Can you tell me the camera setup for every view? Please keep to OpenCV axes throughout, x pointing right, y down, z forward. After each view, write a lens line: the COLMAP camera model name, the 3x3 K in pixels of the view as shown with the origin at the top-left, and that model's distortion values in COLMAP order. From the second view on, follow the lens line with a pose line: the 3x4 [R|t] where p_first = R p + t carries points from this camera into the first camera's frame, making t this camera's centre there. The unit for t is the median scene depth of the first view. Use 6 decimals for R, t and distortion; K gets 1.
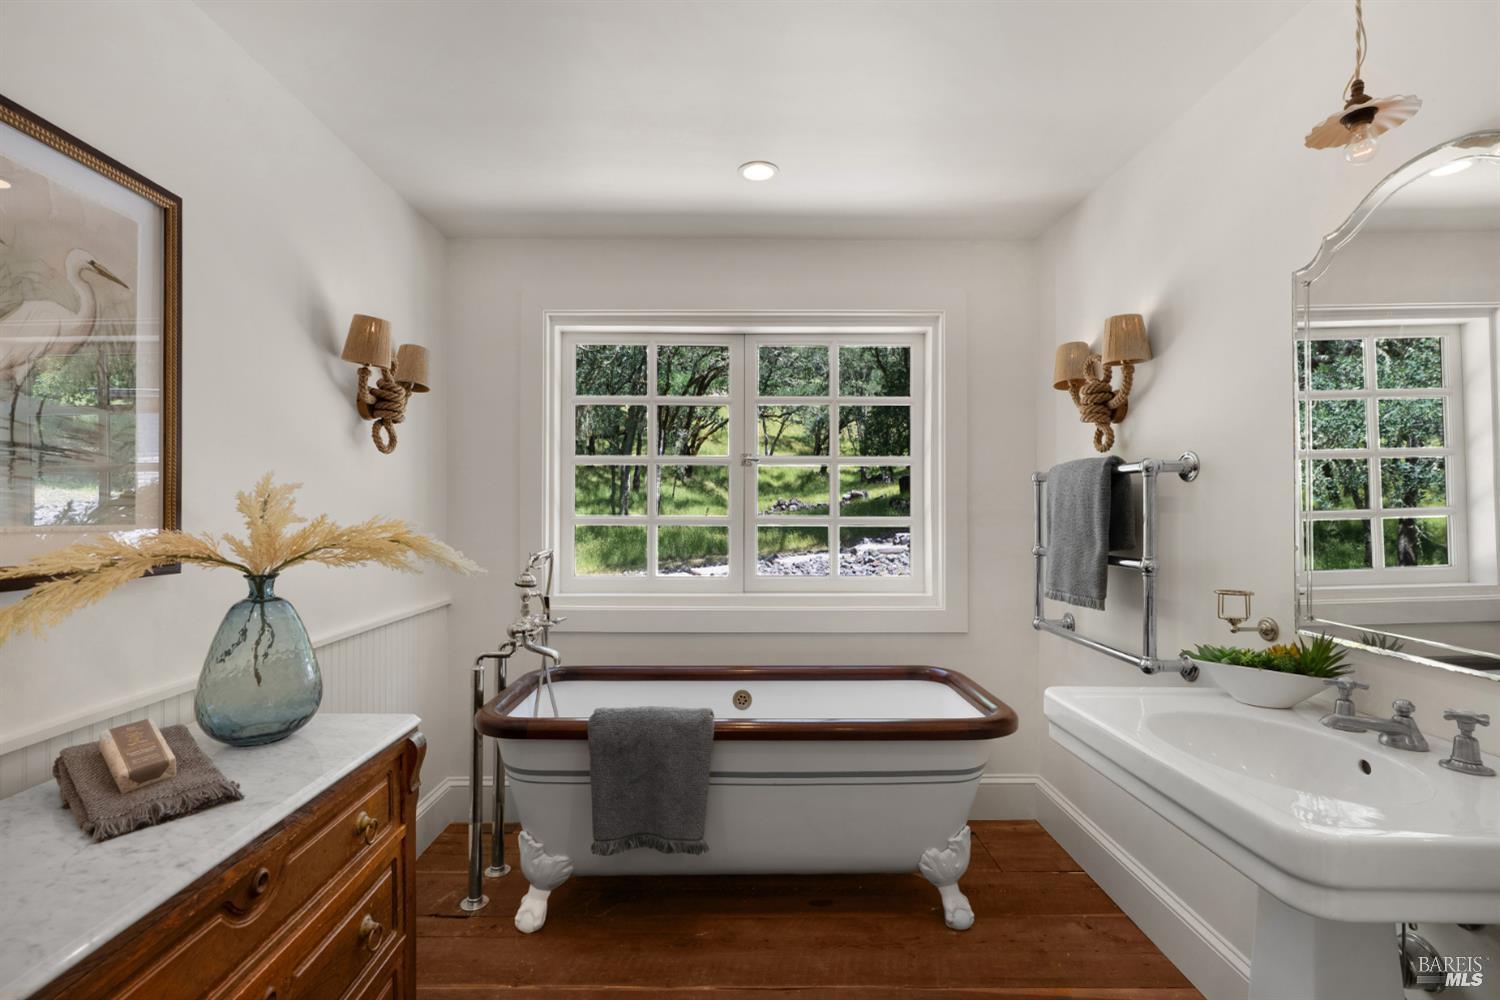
lens RADIAL K [[685.3, 0, 752.1], [0, 685.3, 504.4], [0, 0, 1]] dist [-0.002967, 0.006031]
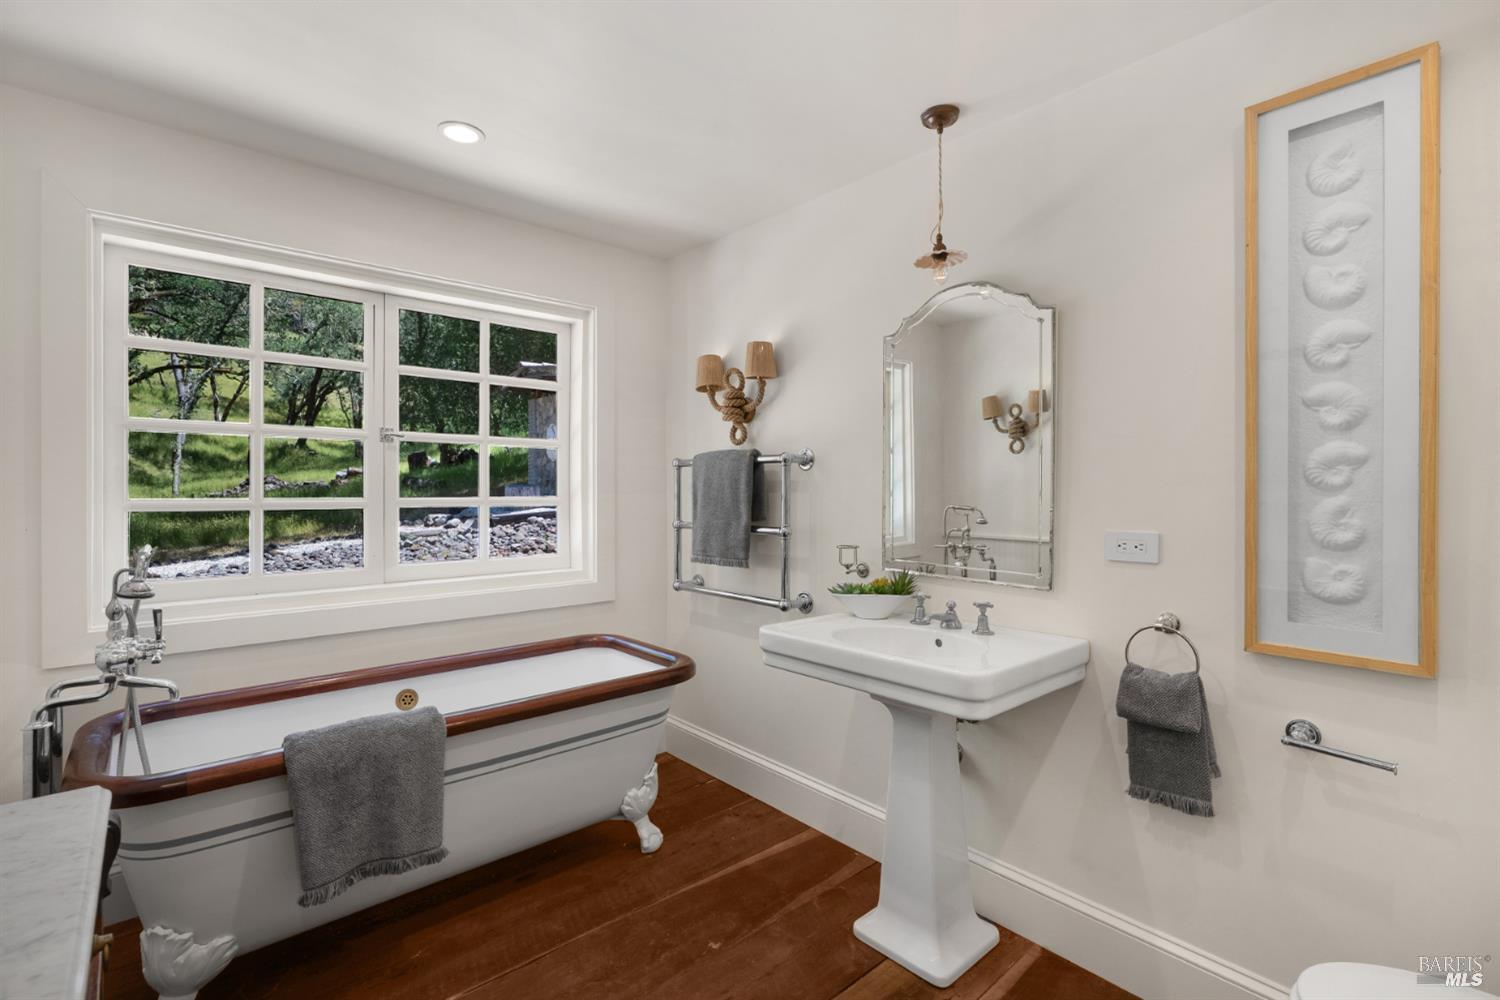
lens RADIAL K [[680.5, 0, 751.0], [0, 680.5, 492.4], [0, 0, 1]] dist [-0.005164, 0.005124]
pose [[0.754150, -0.004288, 0.656689, -0.325342], [-0.004182, 0.999927, 0.011332, -0.002720], [-0.656689, -0.011292, 0.754077, 0.028235]]
